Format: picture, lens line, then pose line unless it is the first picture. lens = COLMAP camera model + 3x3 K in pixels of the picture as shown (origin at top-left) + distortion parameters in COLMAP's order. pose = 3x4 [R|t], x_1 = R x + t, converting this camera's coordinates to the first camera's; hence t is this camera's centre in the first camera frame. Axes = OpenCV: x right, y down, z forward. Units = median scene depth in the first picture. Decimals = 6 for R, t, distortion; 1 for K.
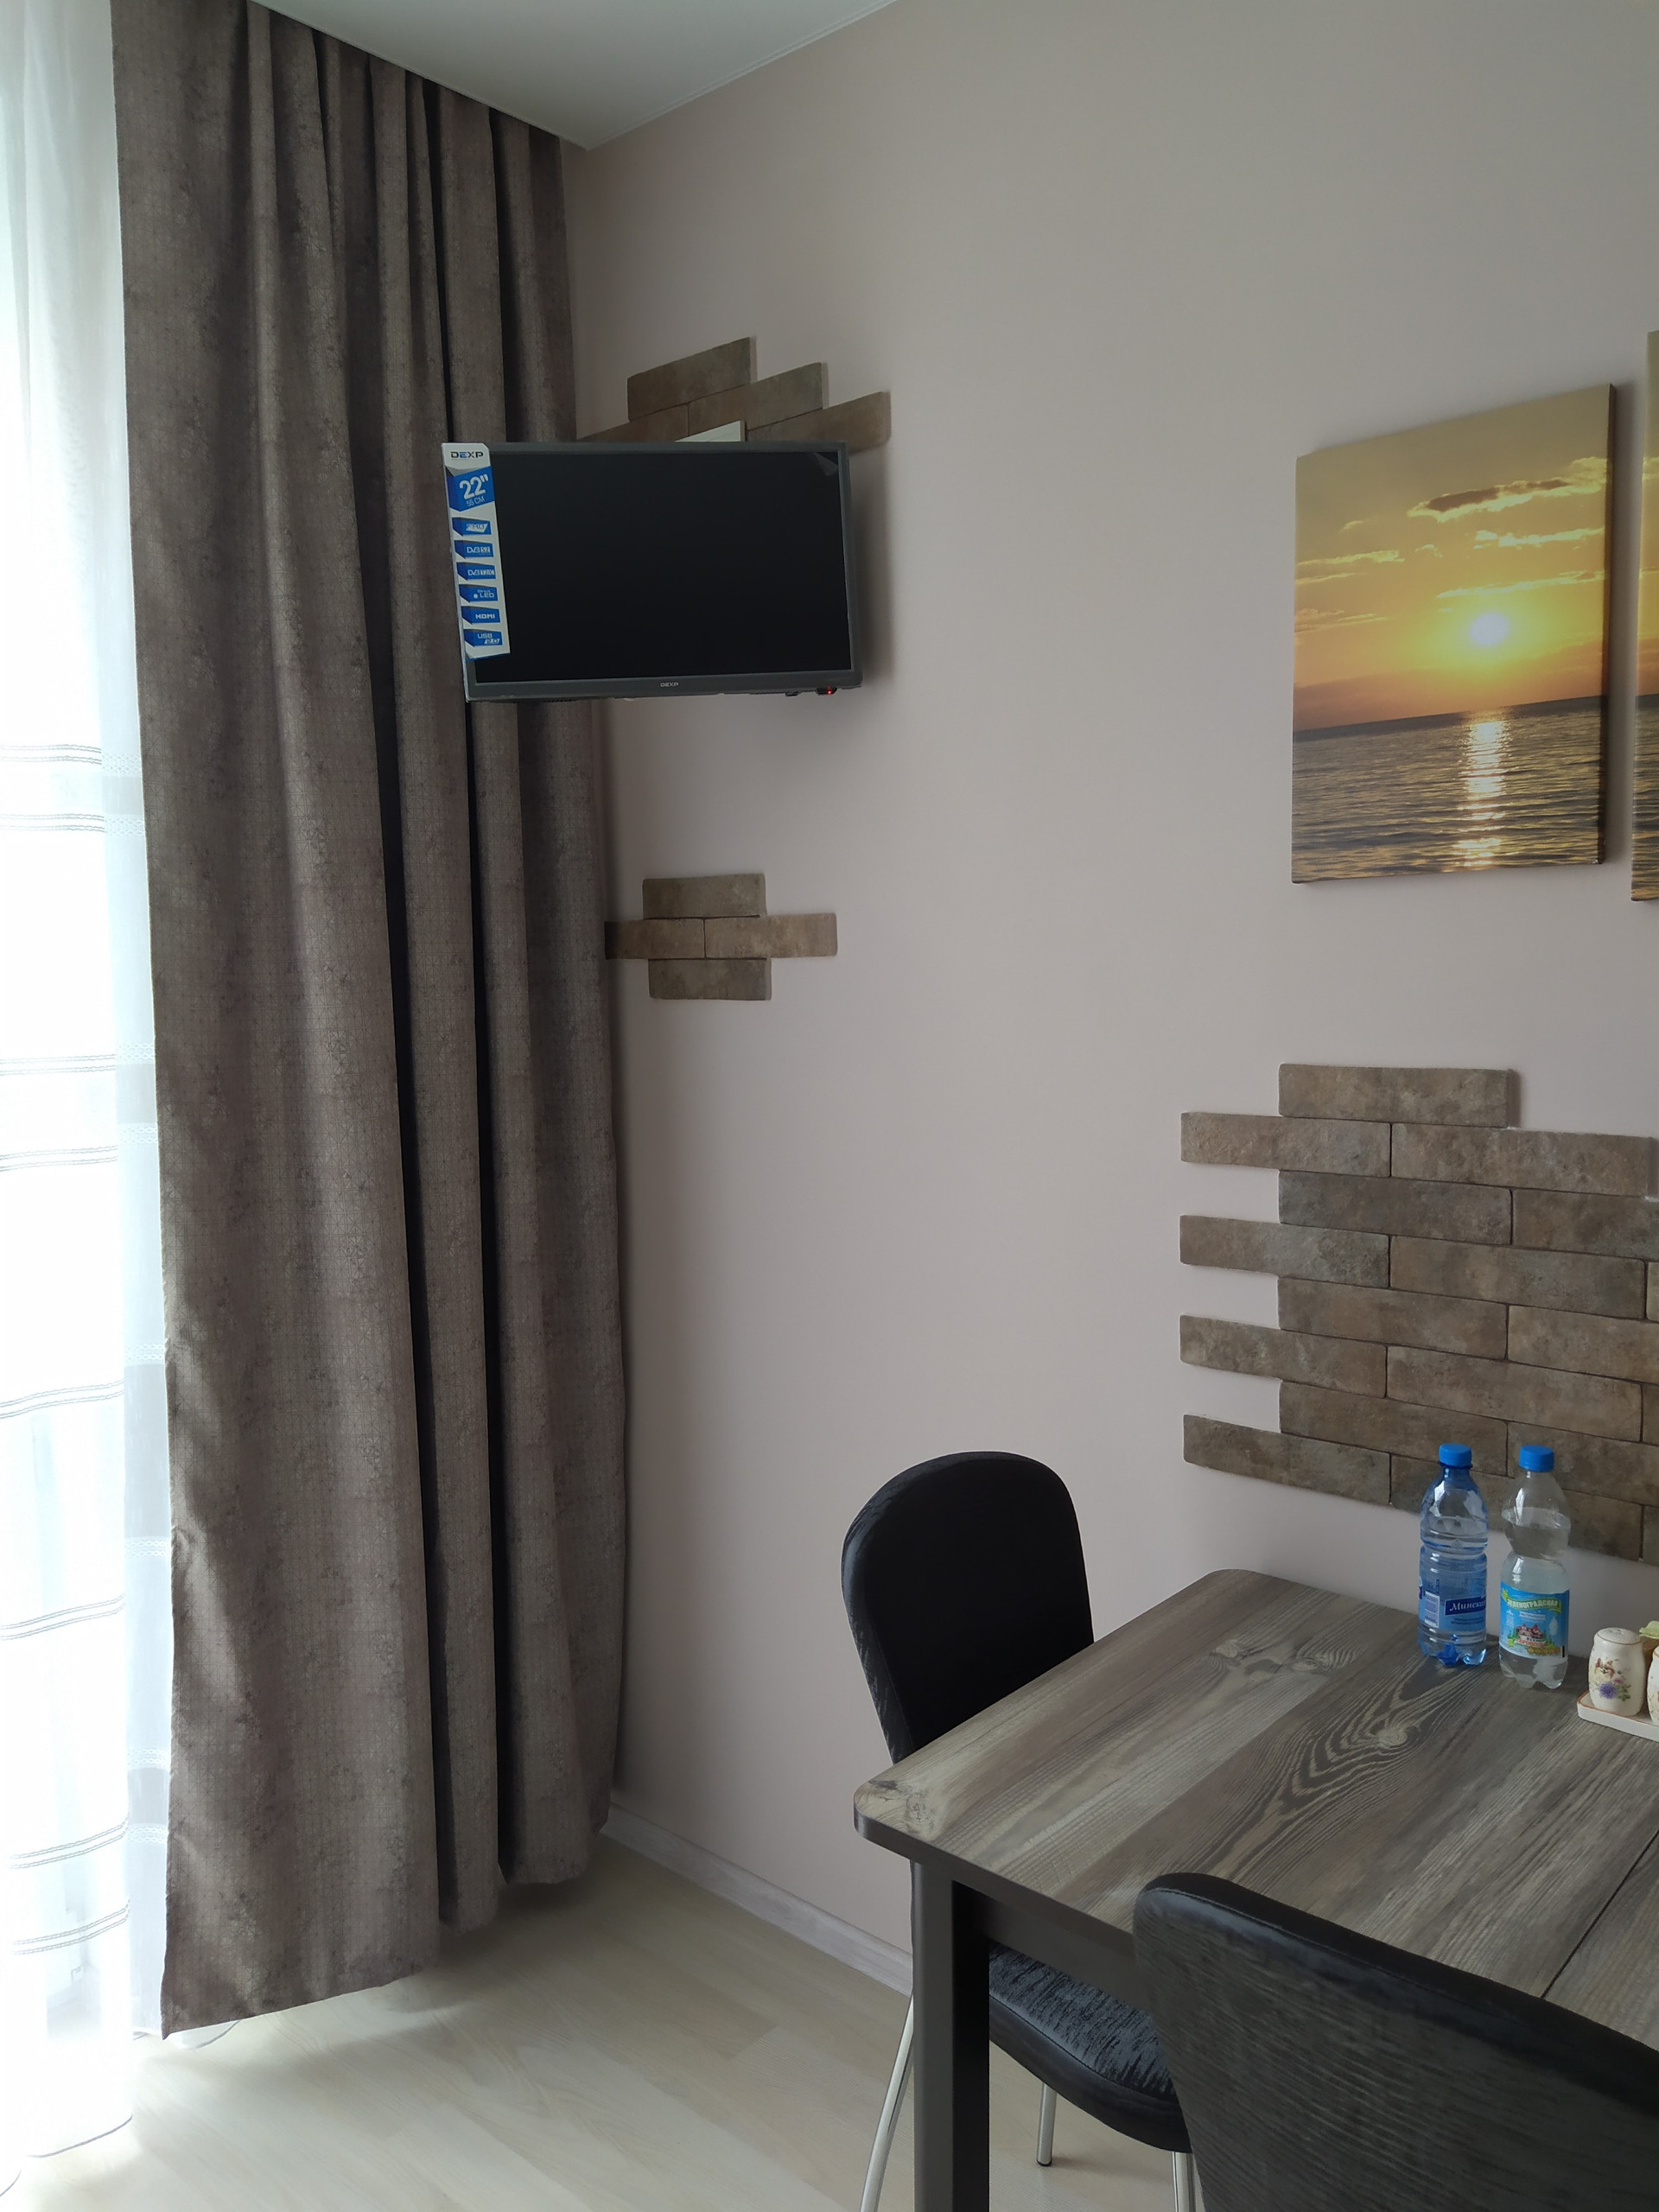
lens RADIAL K [[1585.7, 0, 831.4], [0, 1585.7, 1096.9], [0, 0, 1]] dist [0.021945, -0.030634]
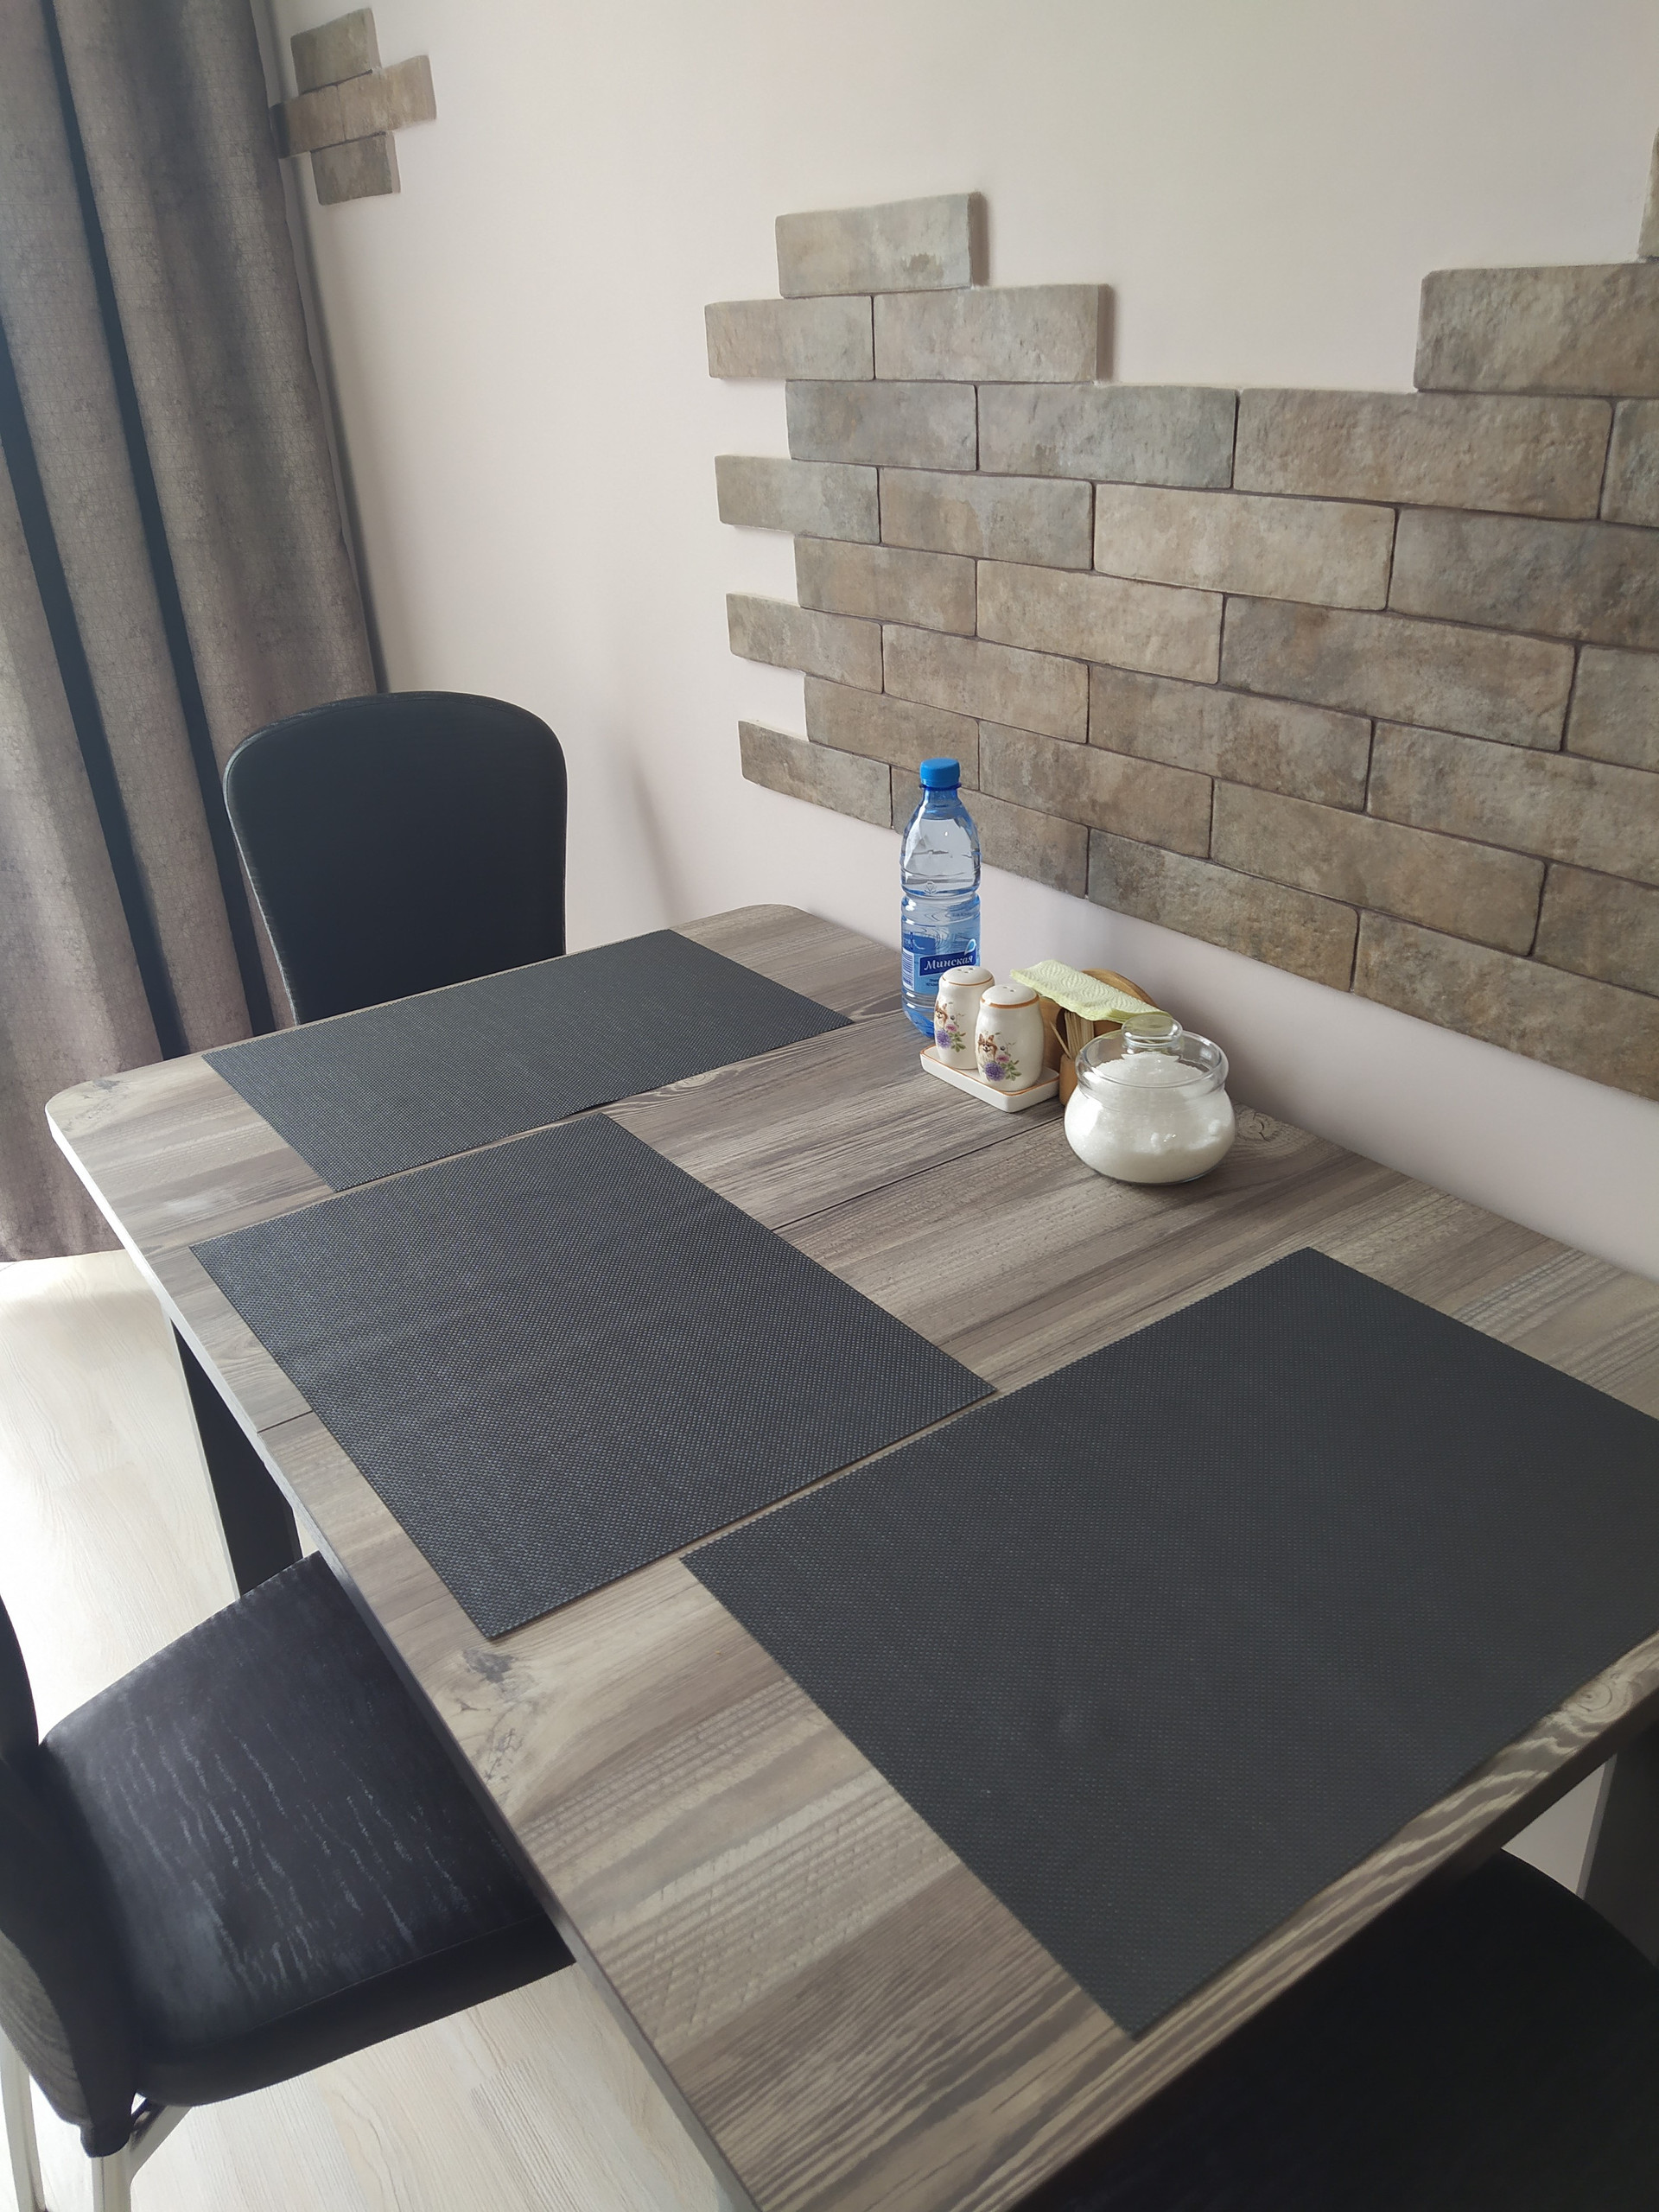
lens RADIAL K [[1585.7, 0, 836.0], [0, 1585.7, 1126.9], [0, 0, 1]] dist [0.021945, -0.030634]
pose [[0.979488, 0.088961, -0.180802, 0.490962], [-0.014312, 0.925715, 0.377952, 0.091008], [0.200994, -0.367611, 0.907999, 0.197195]]
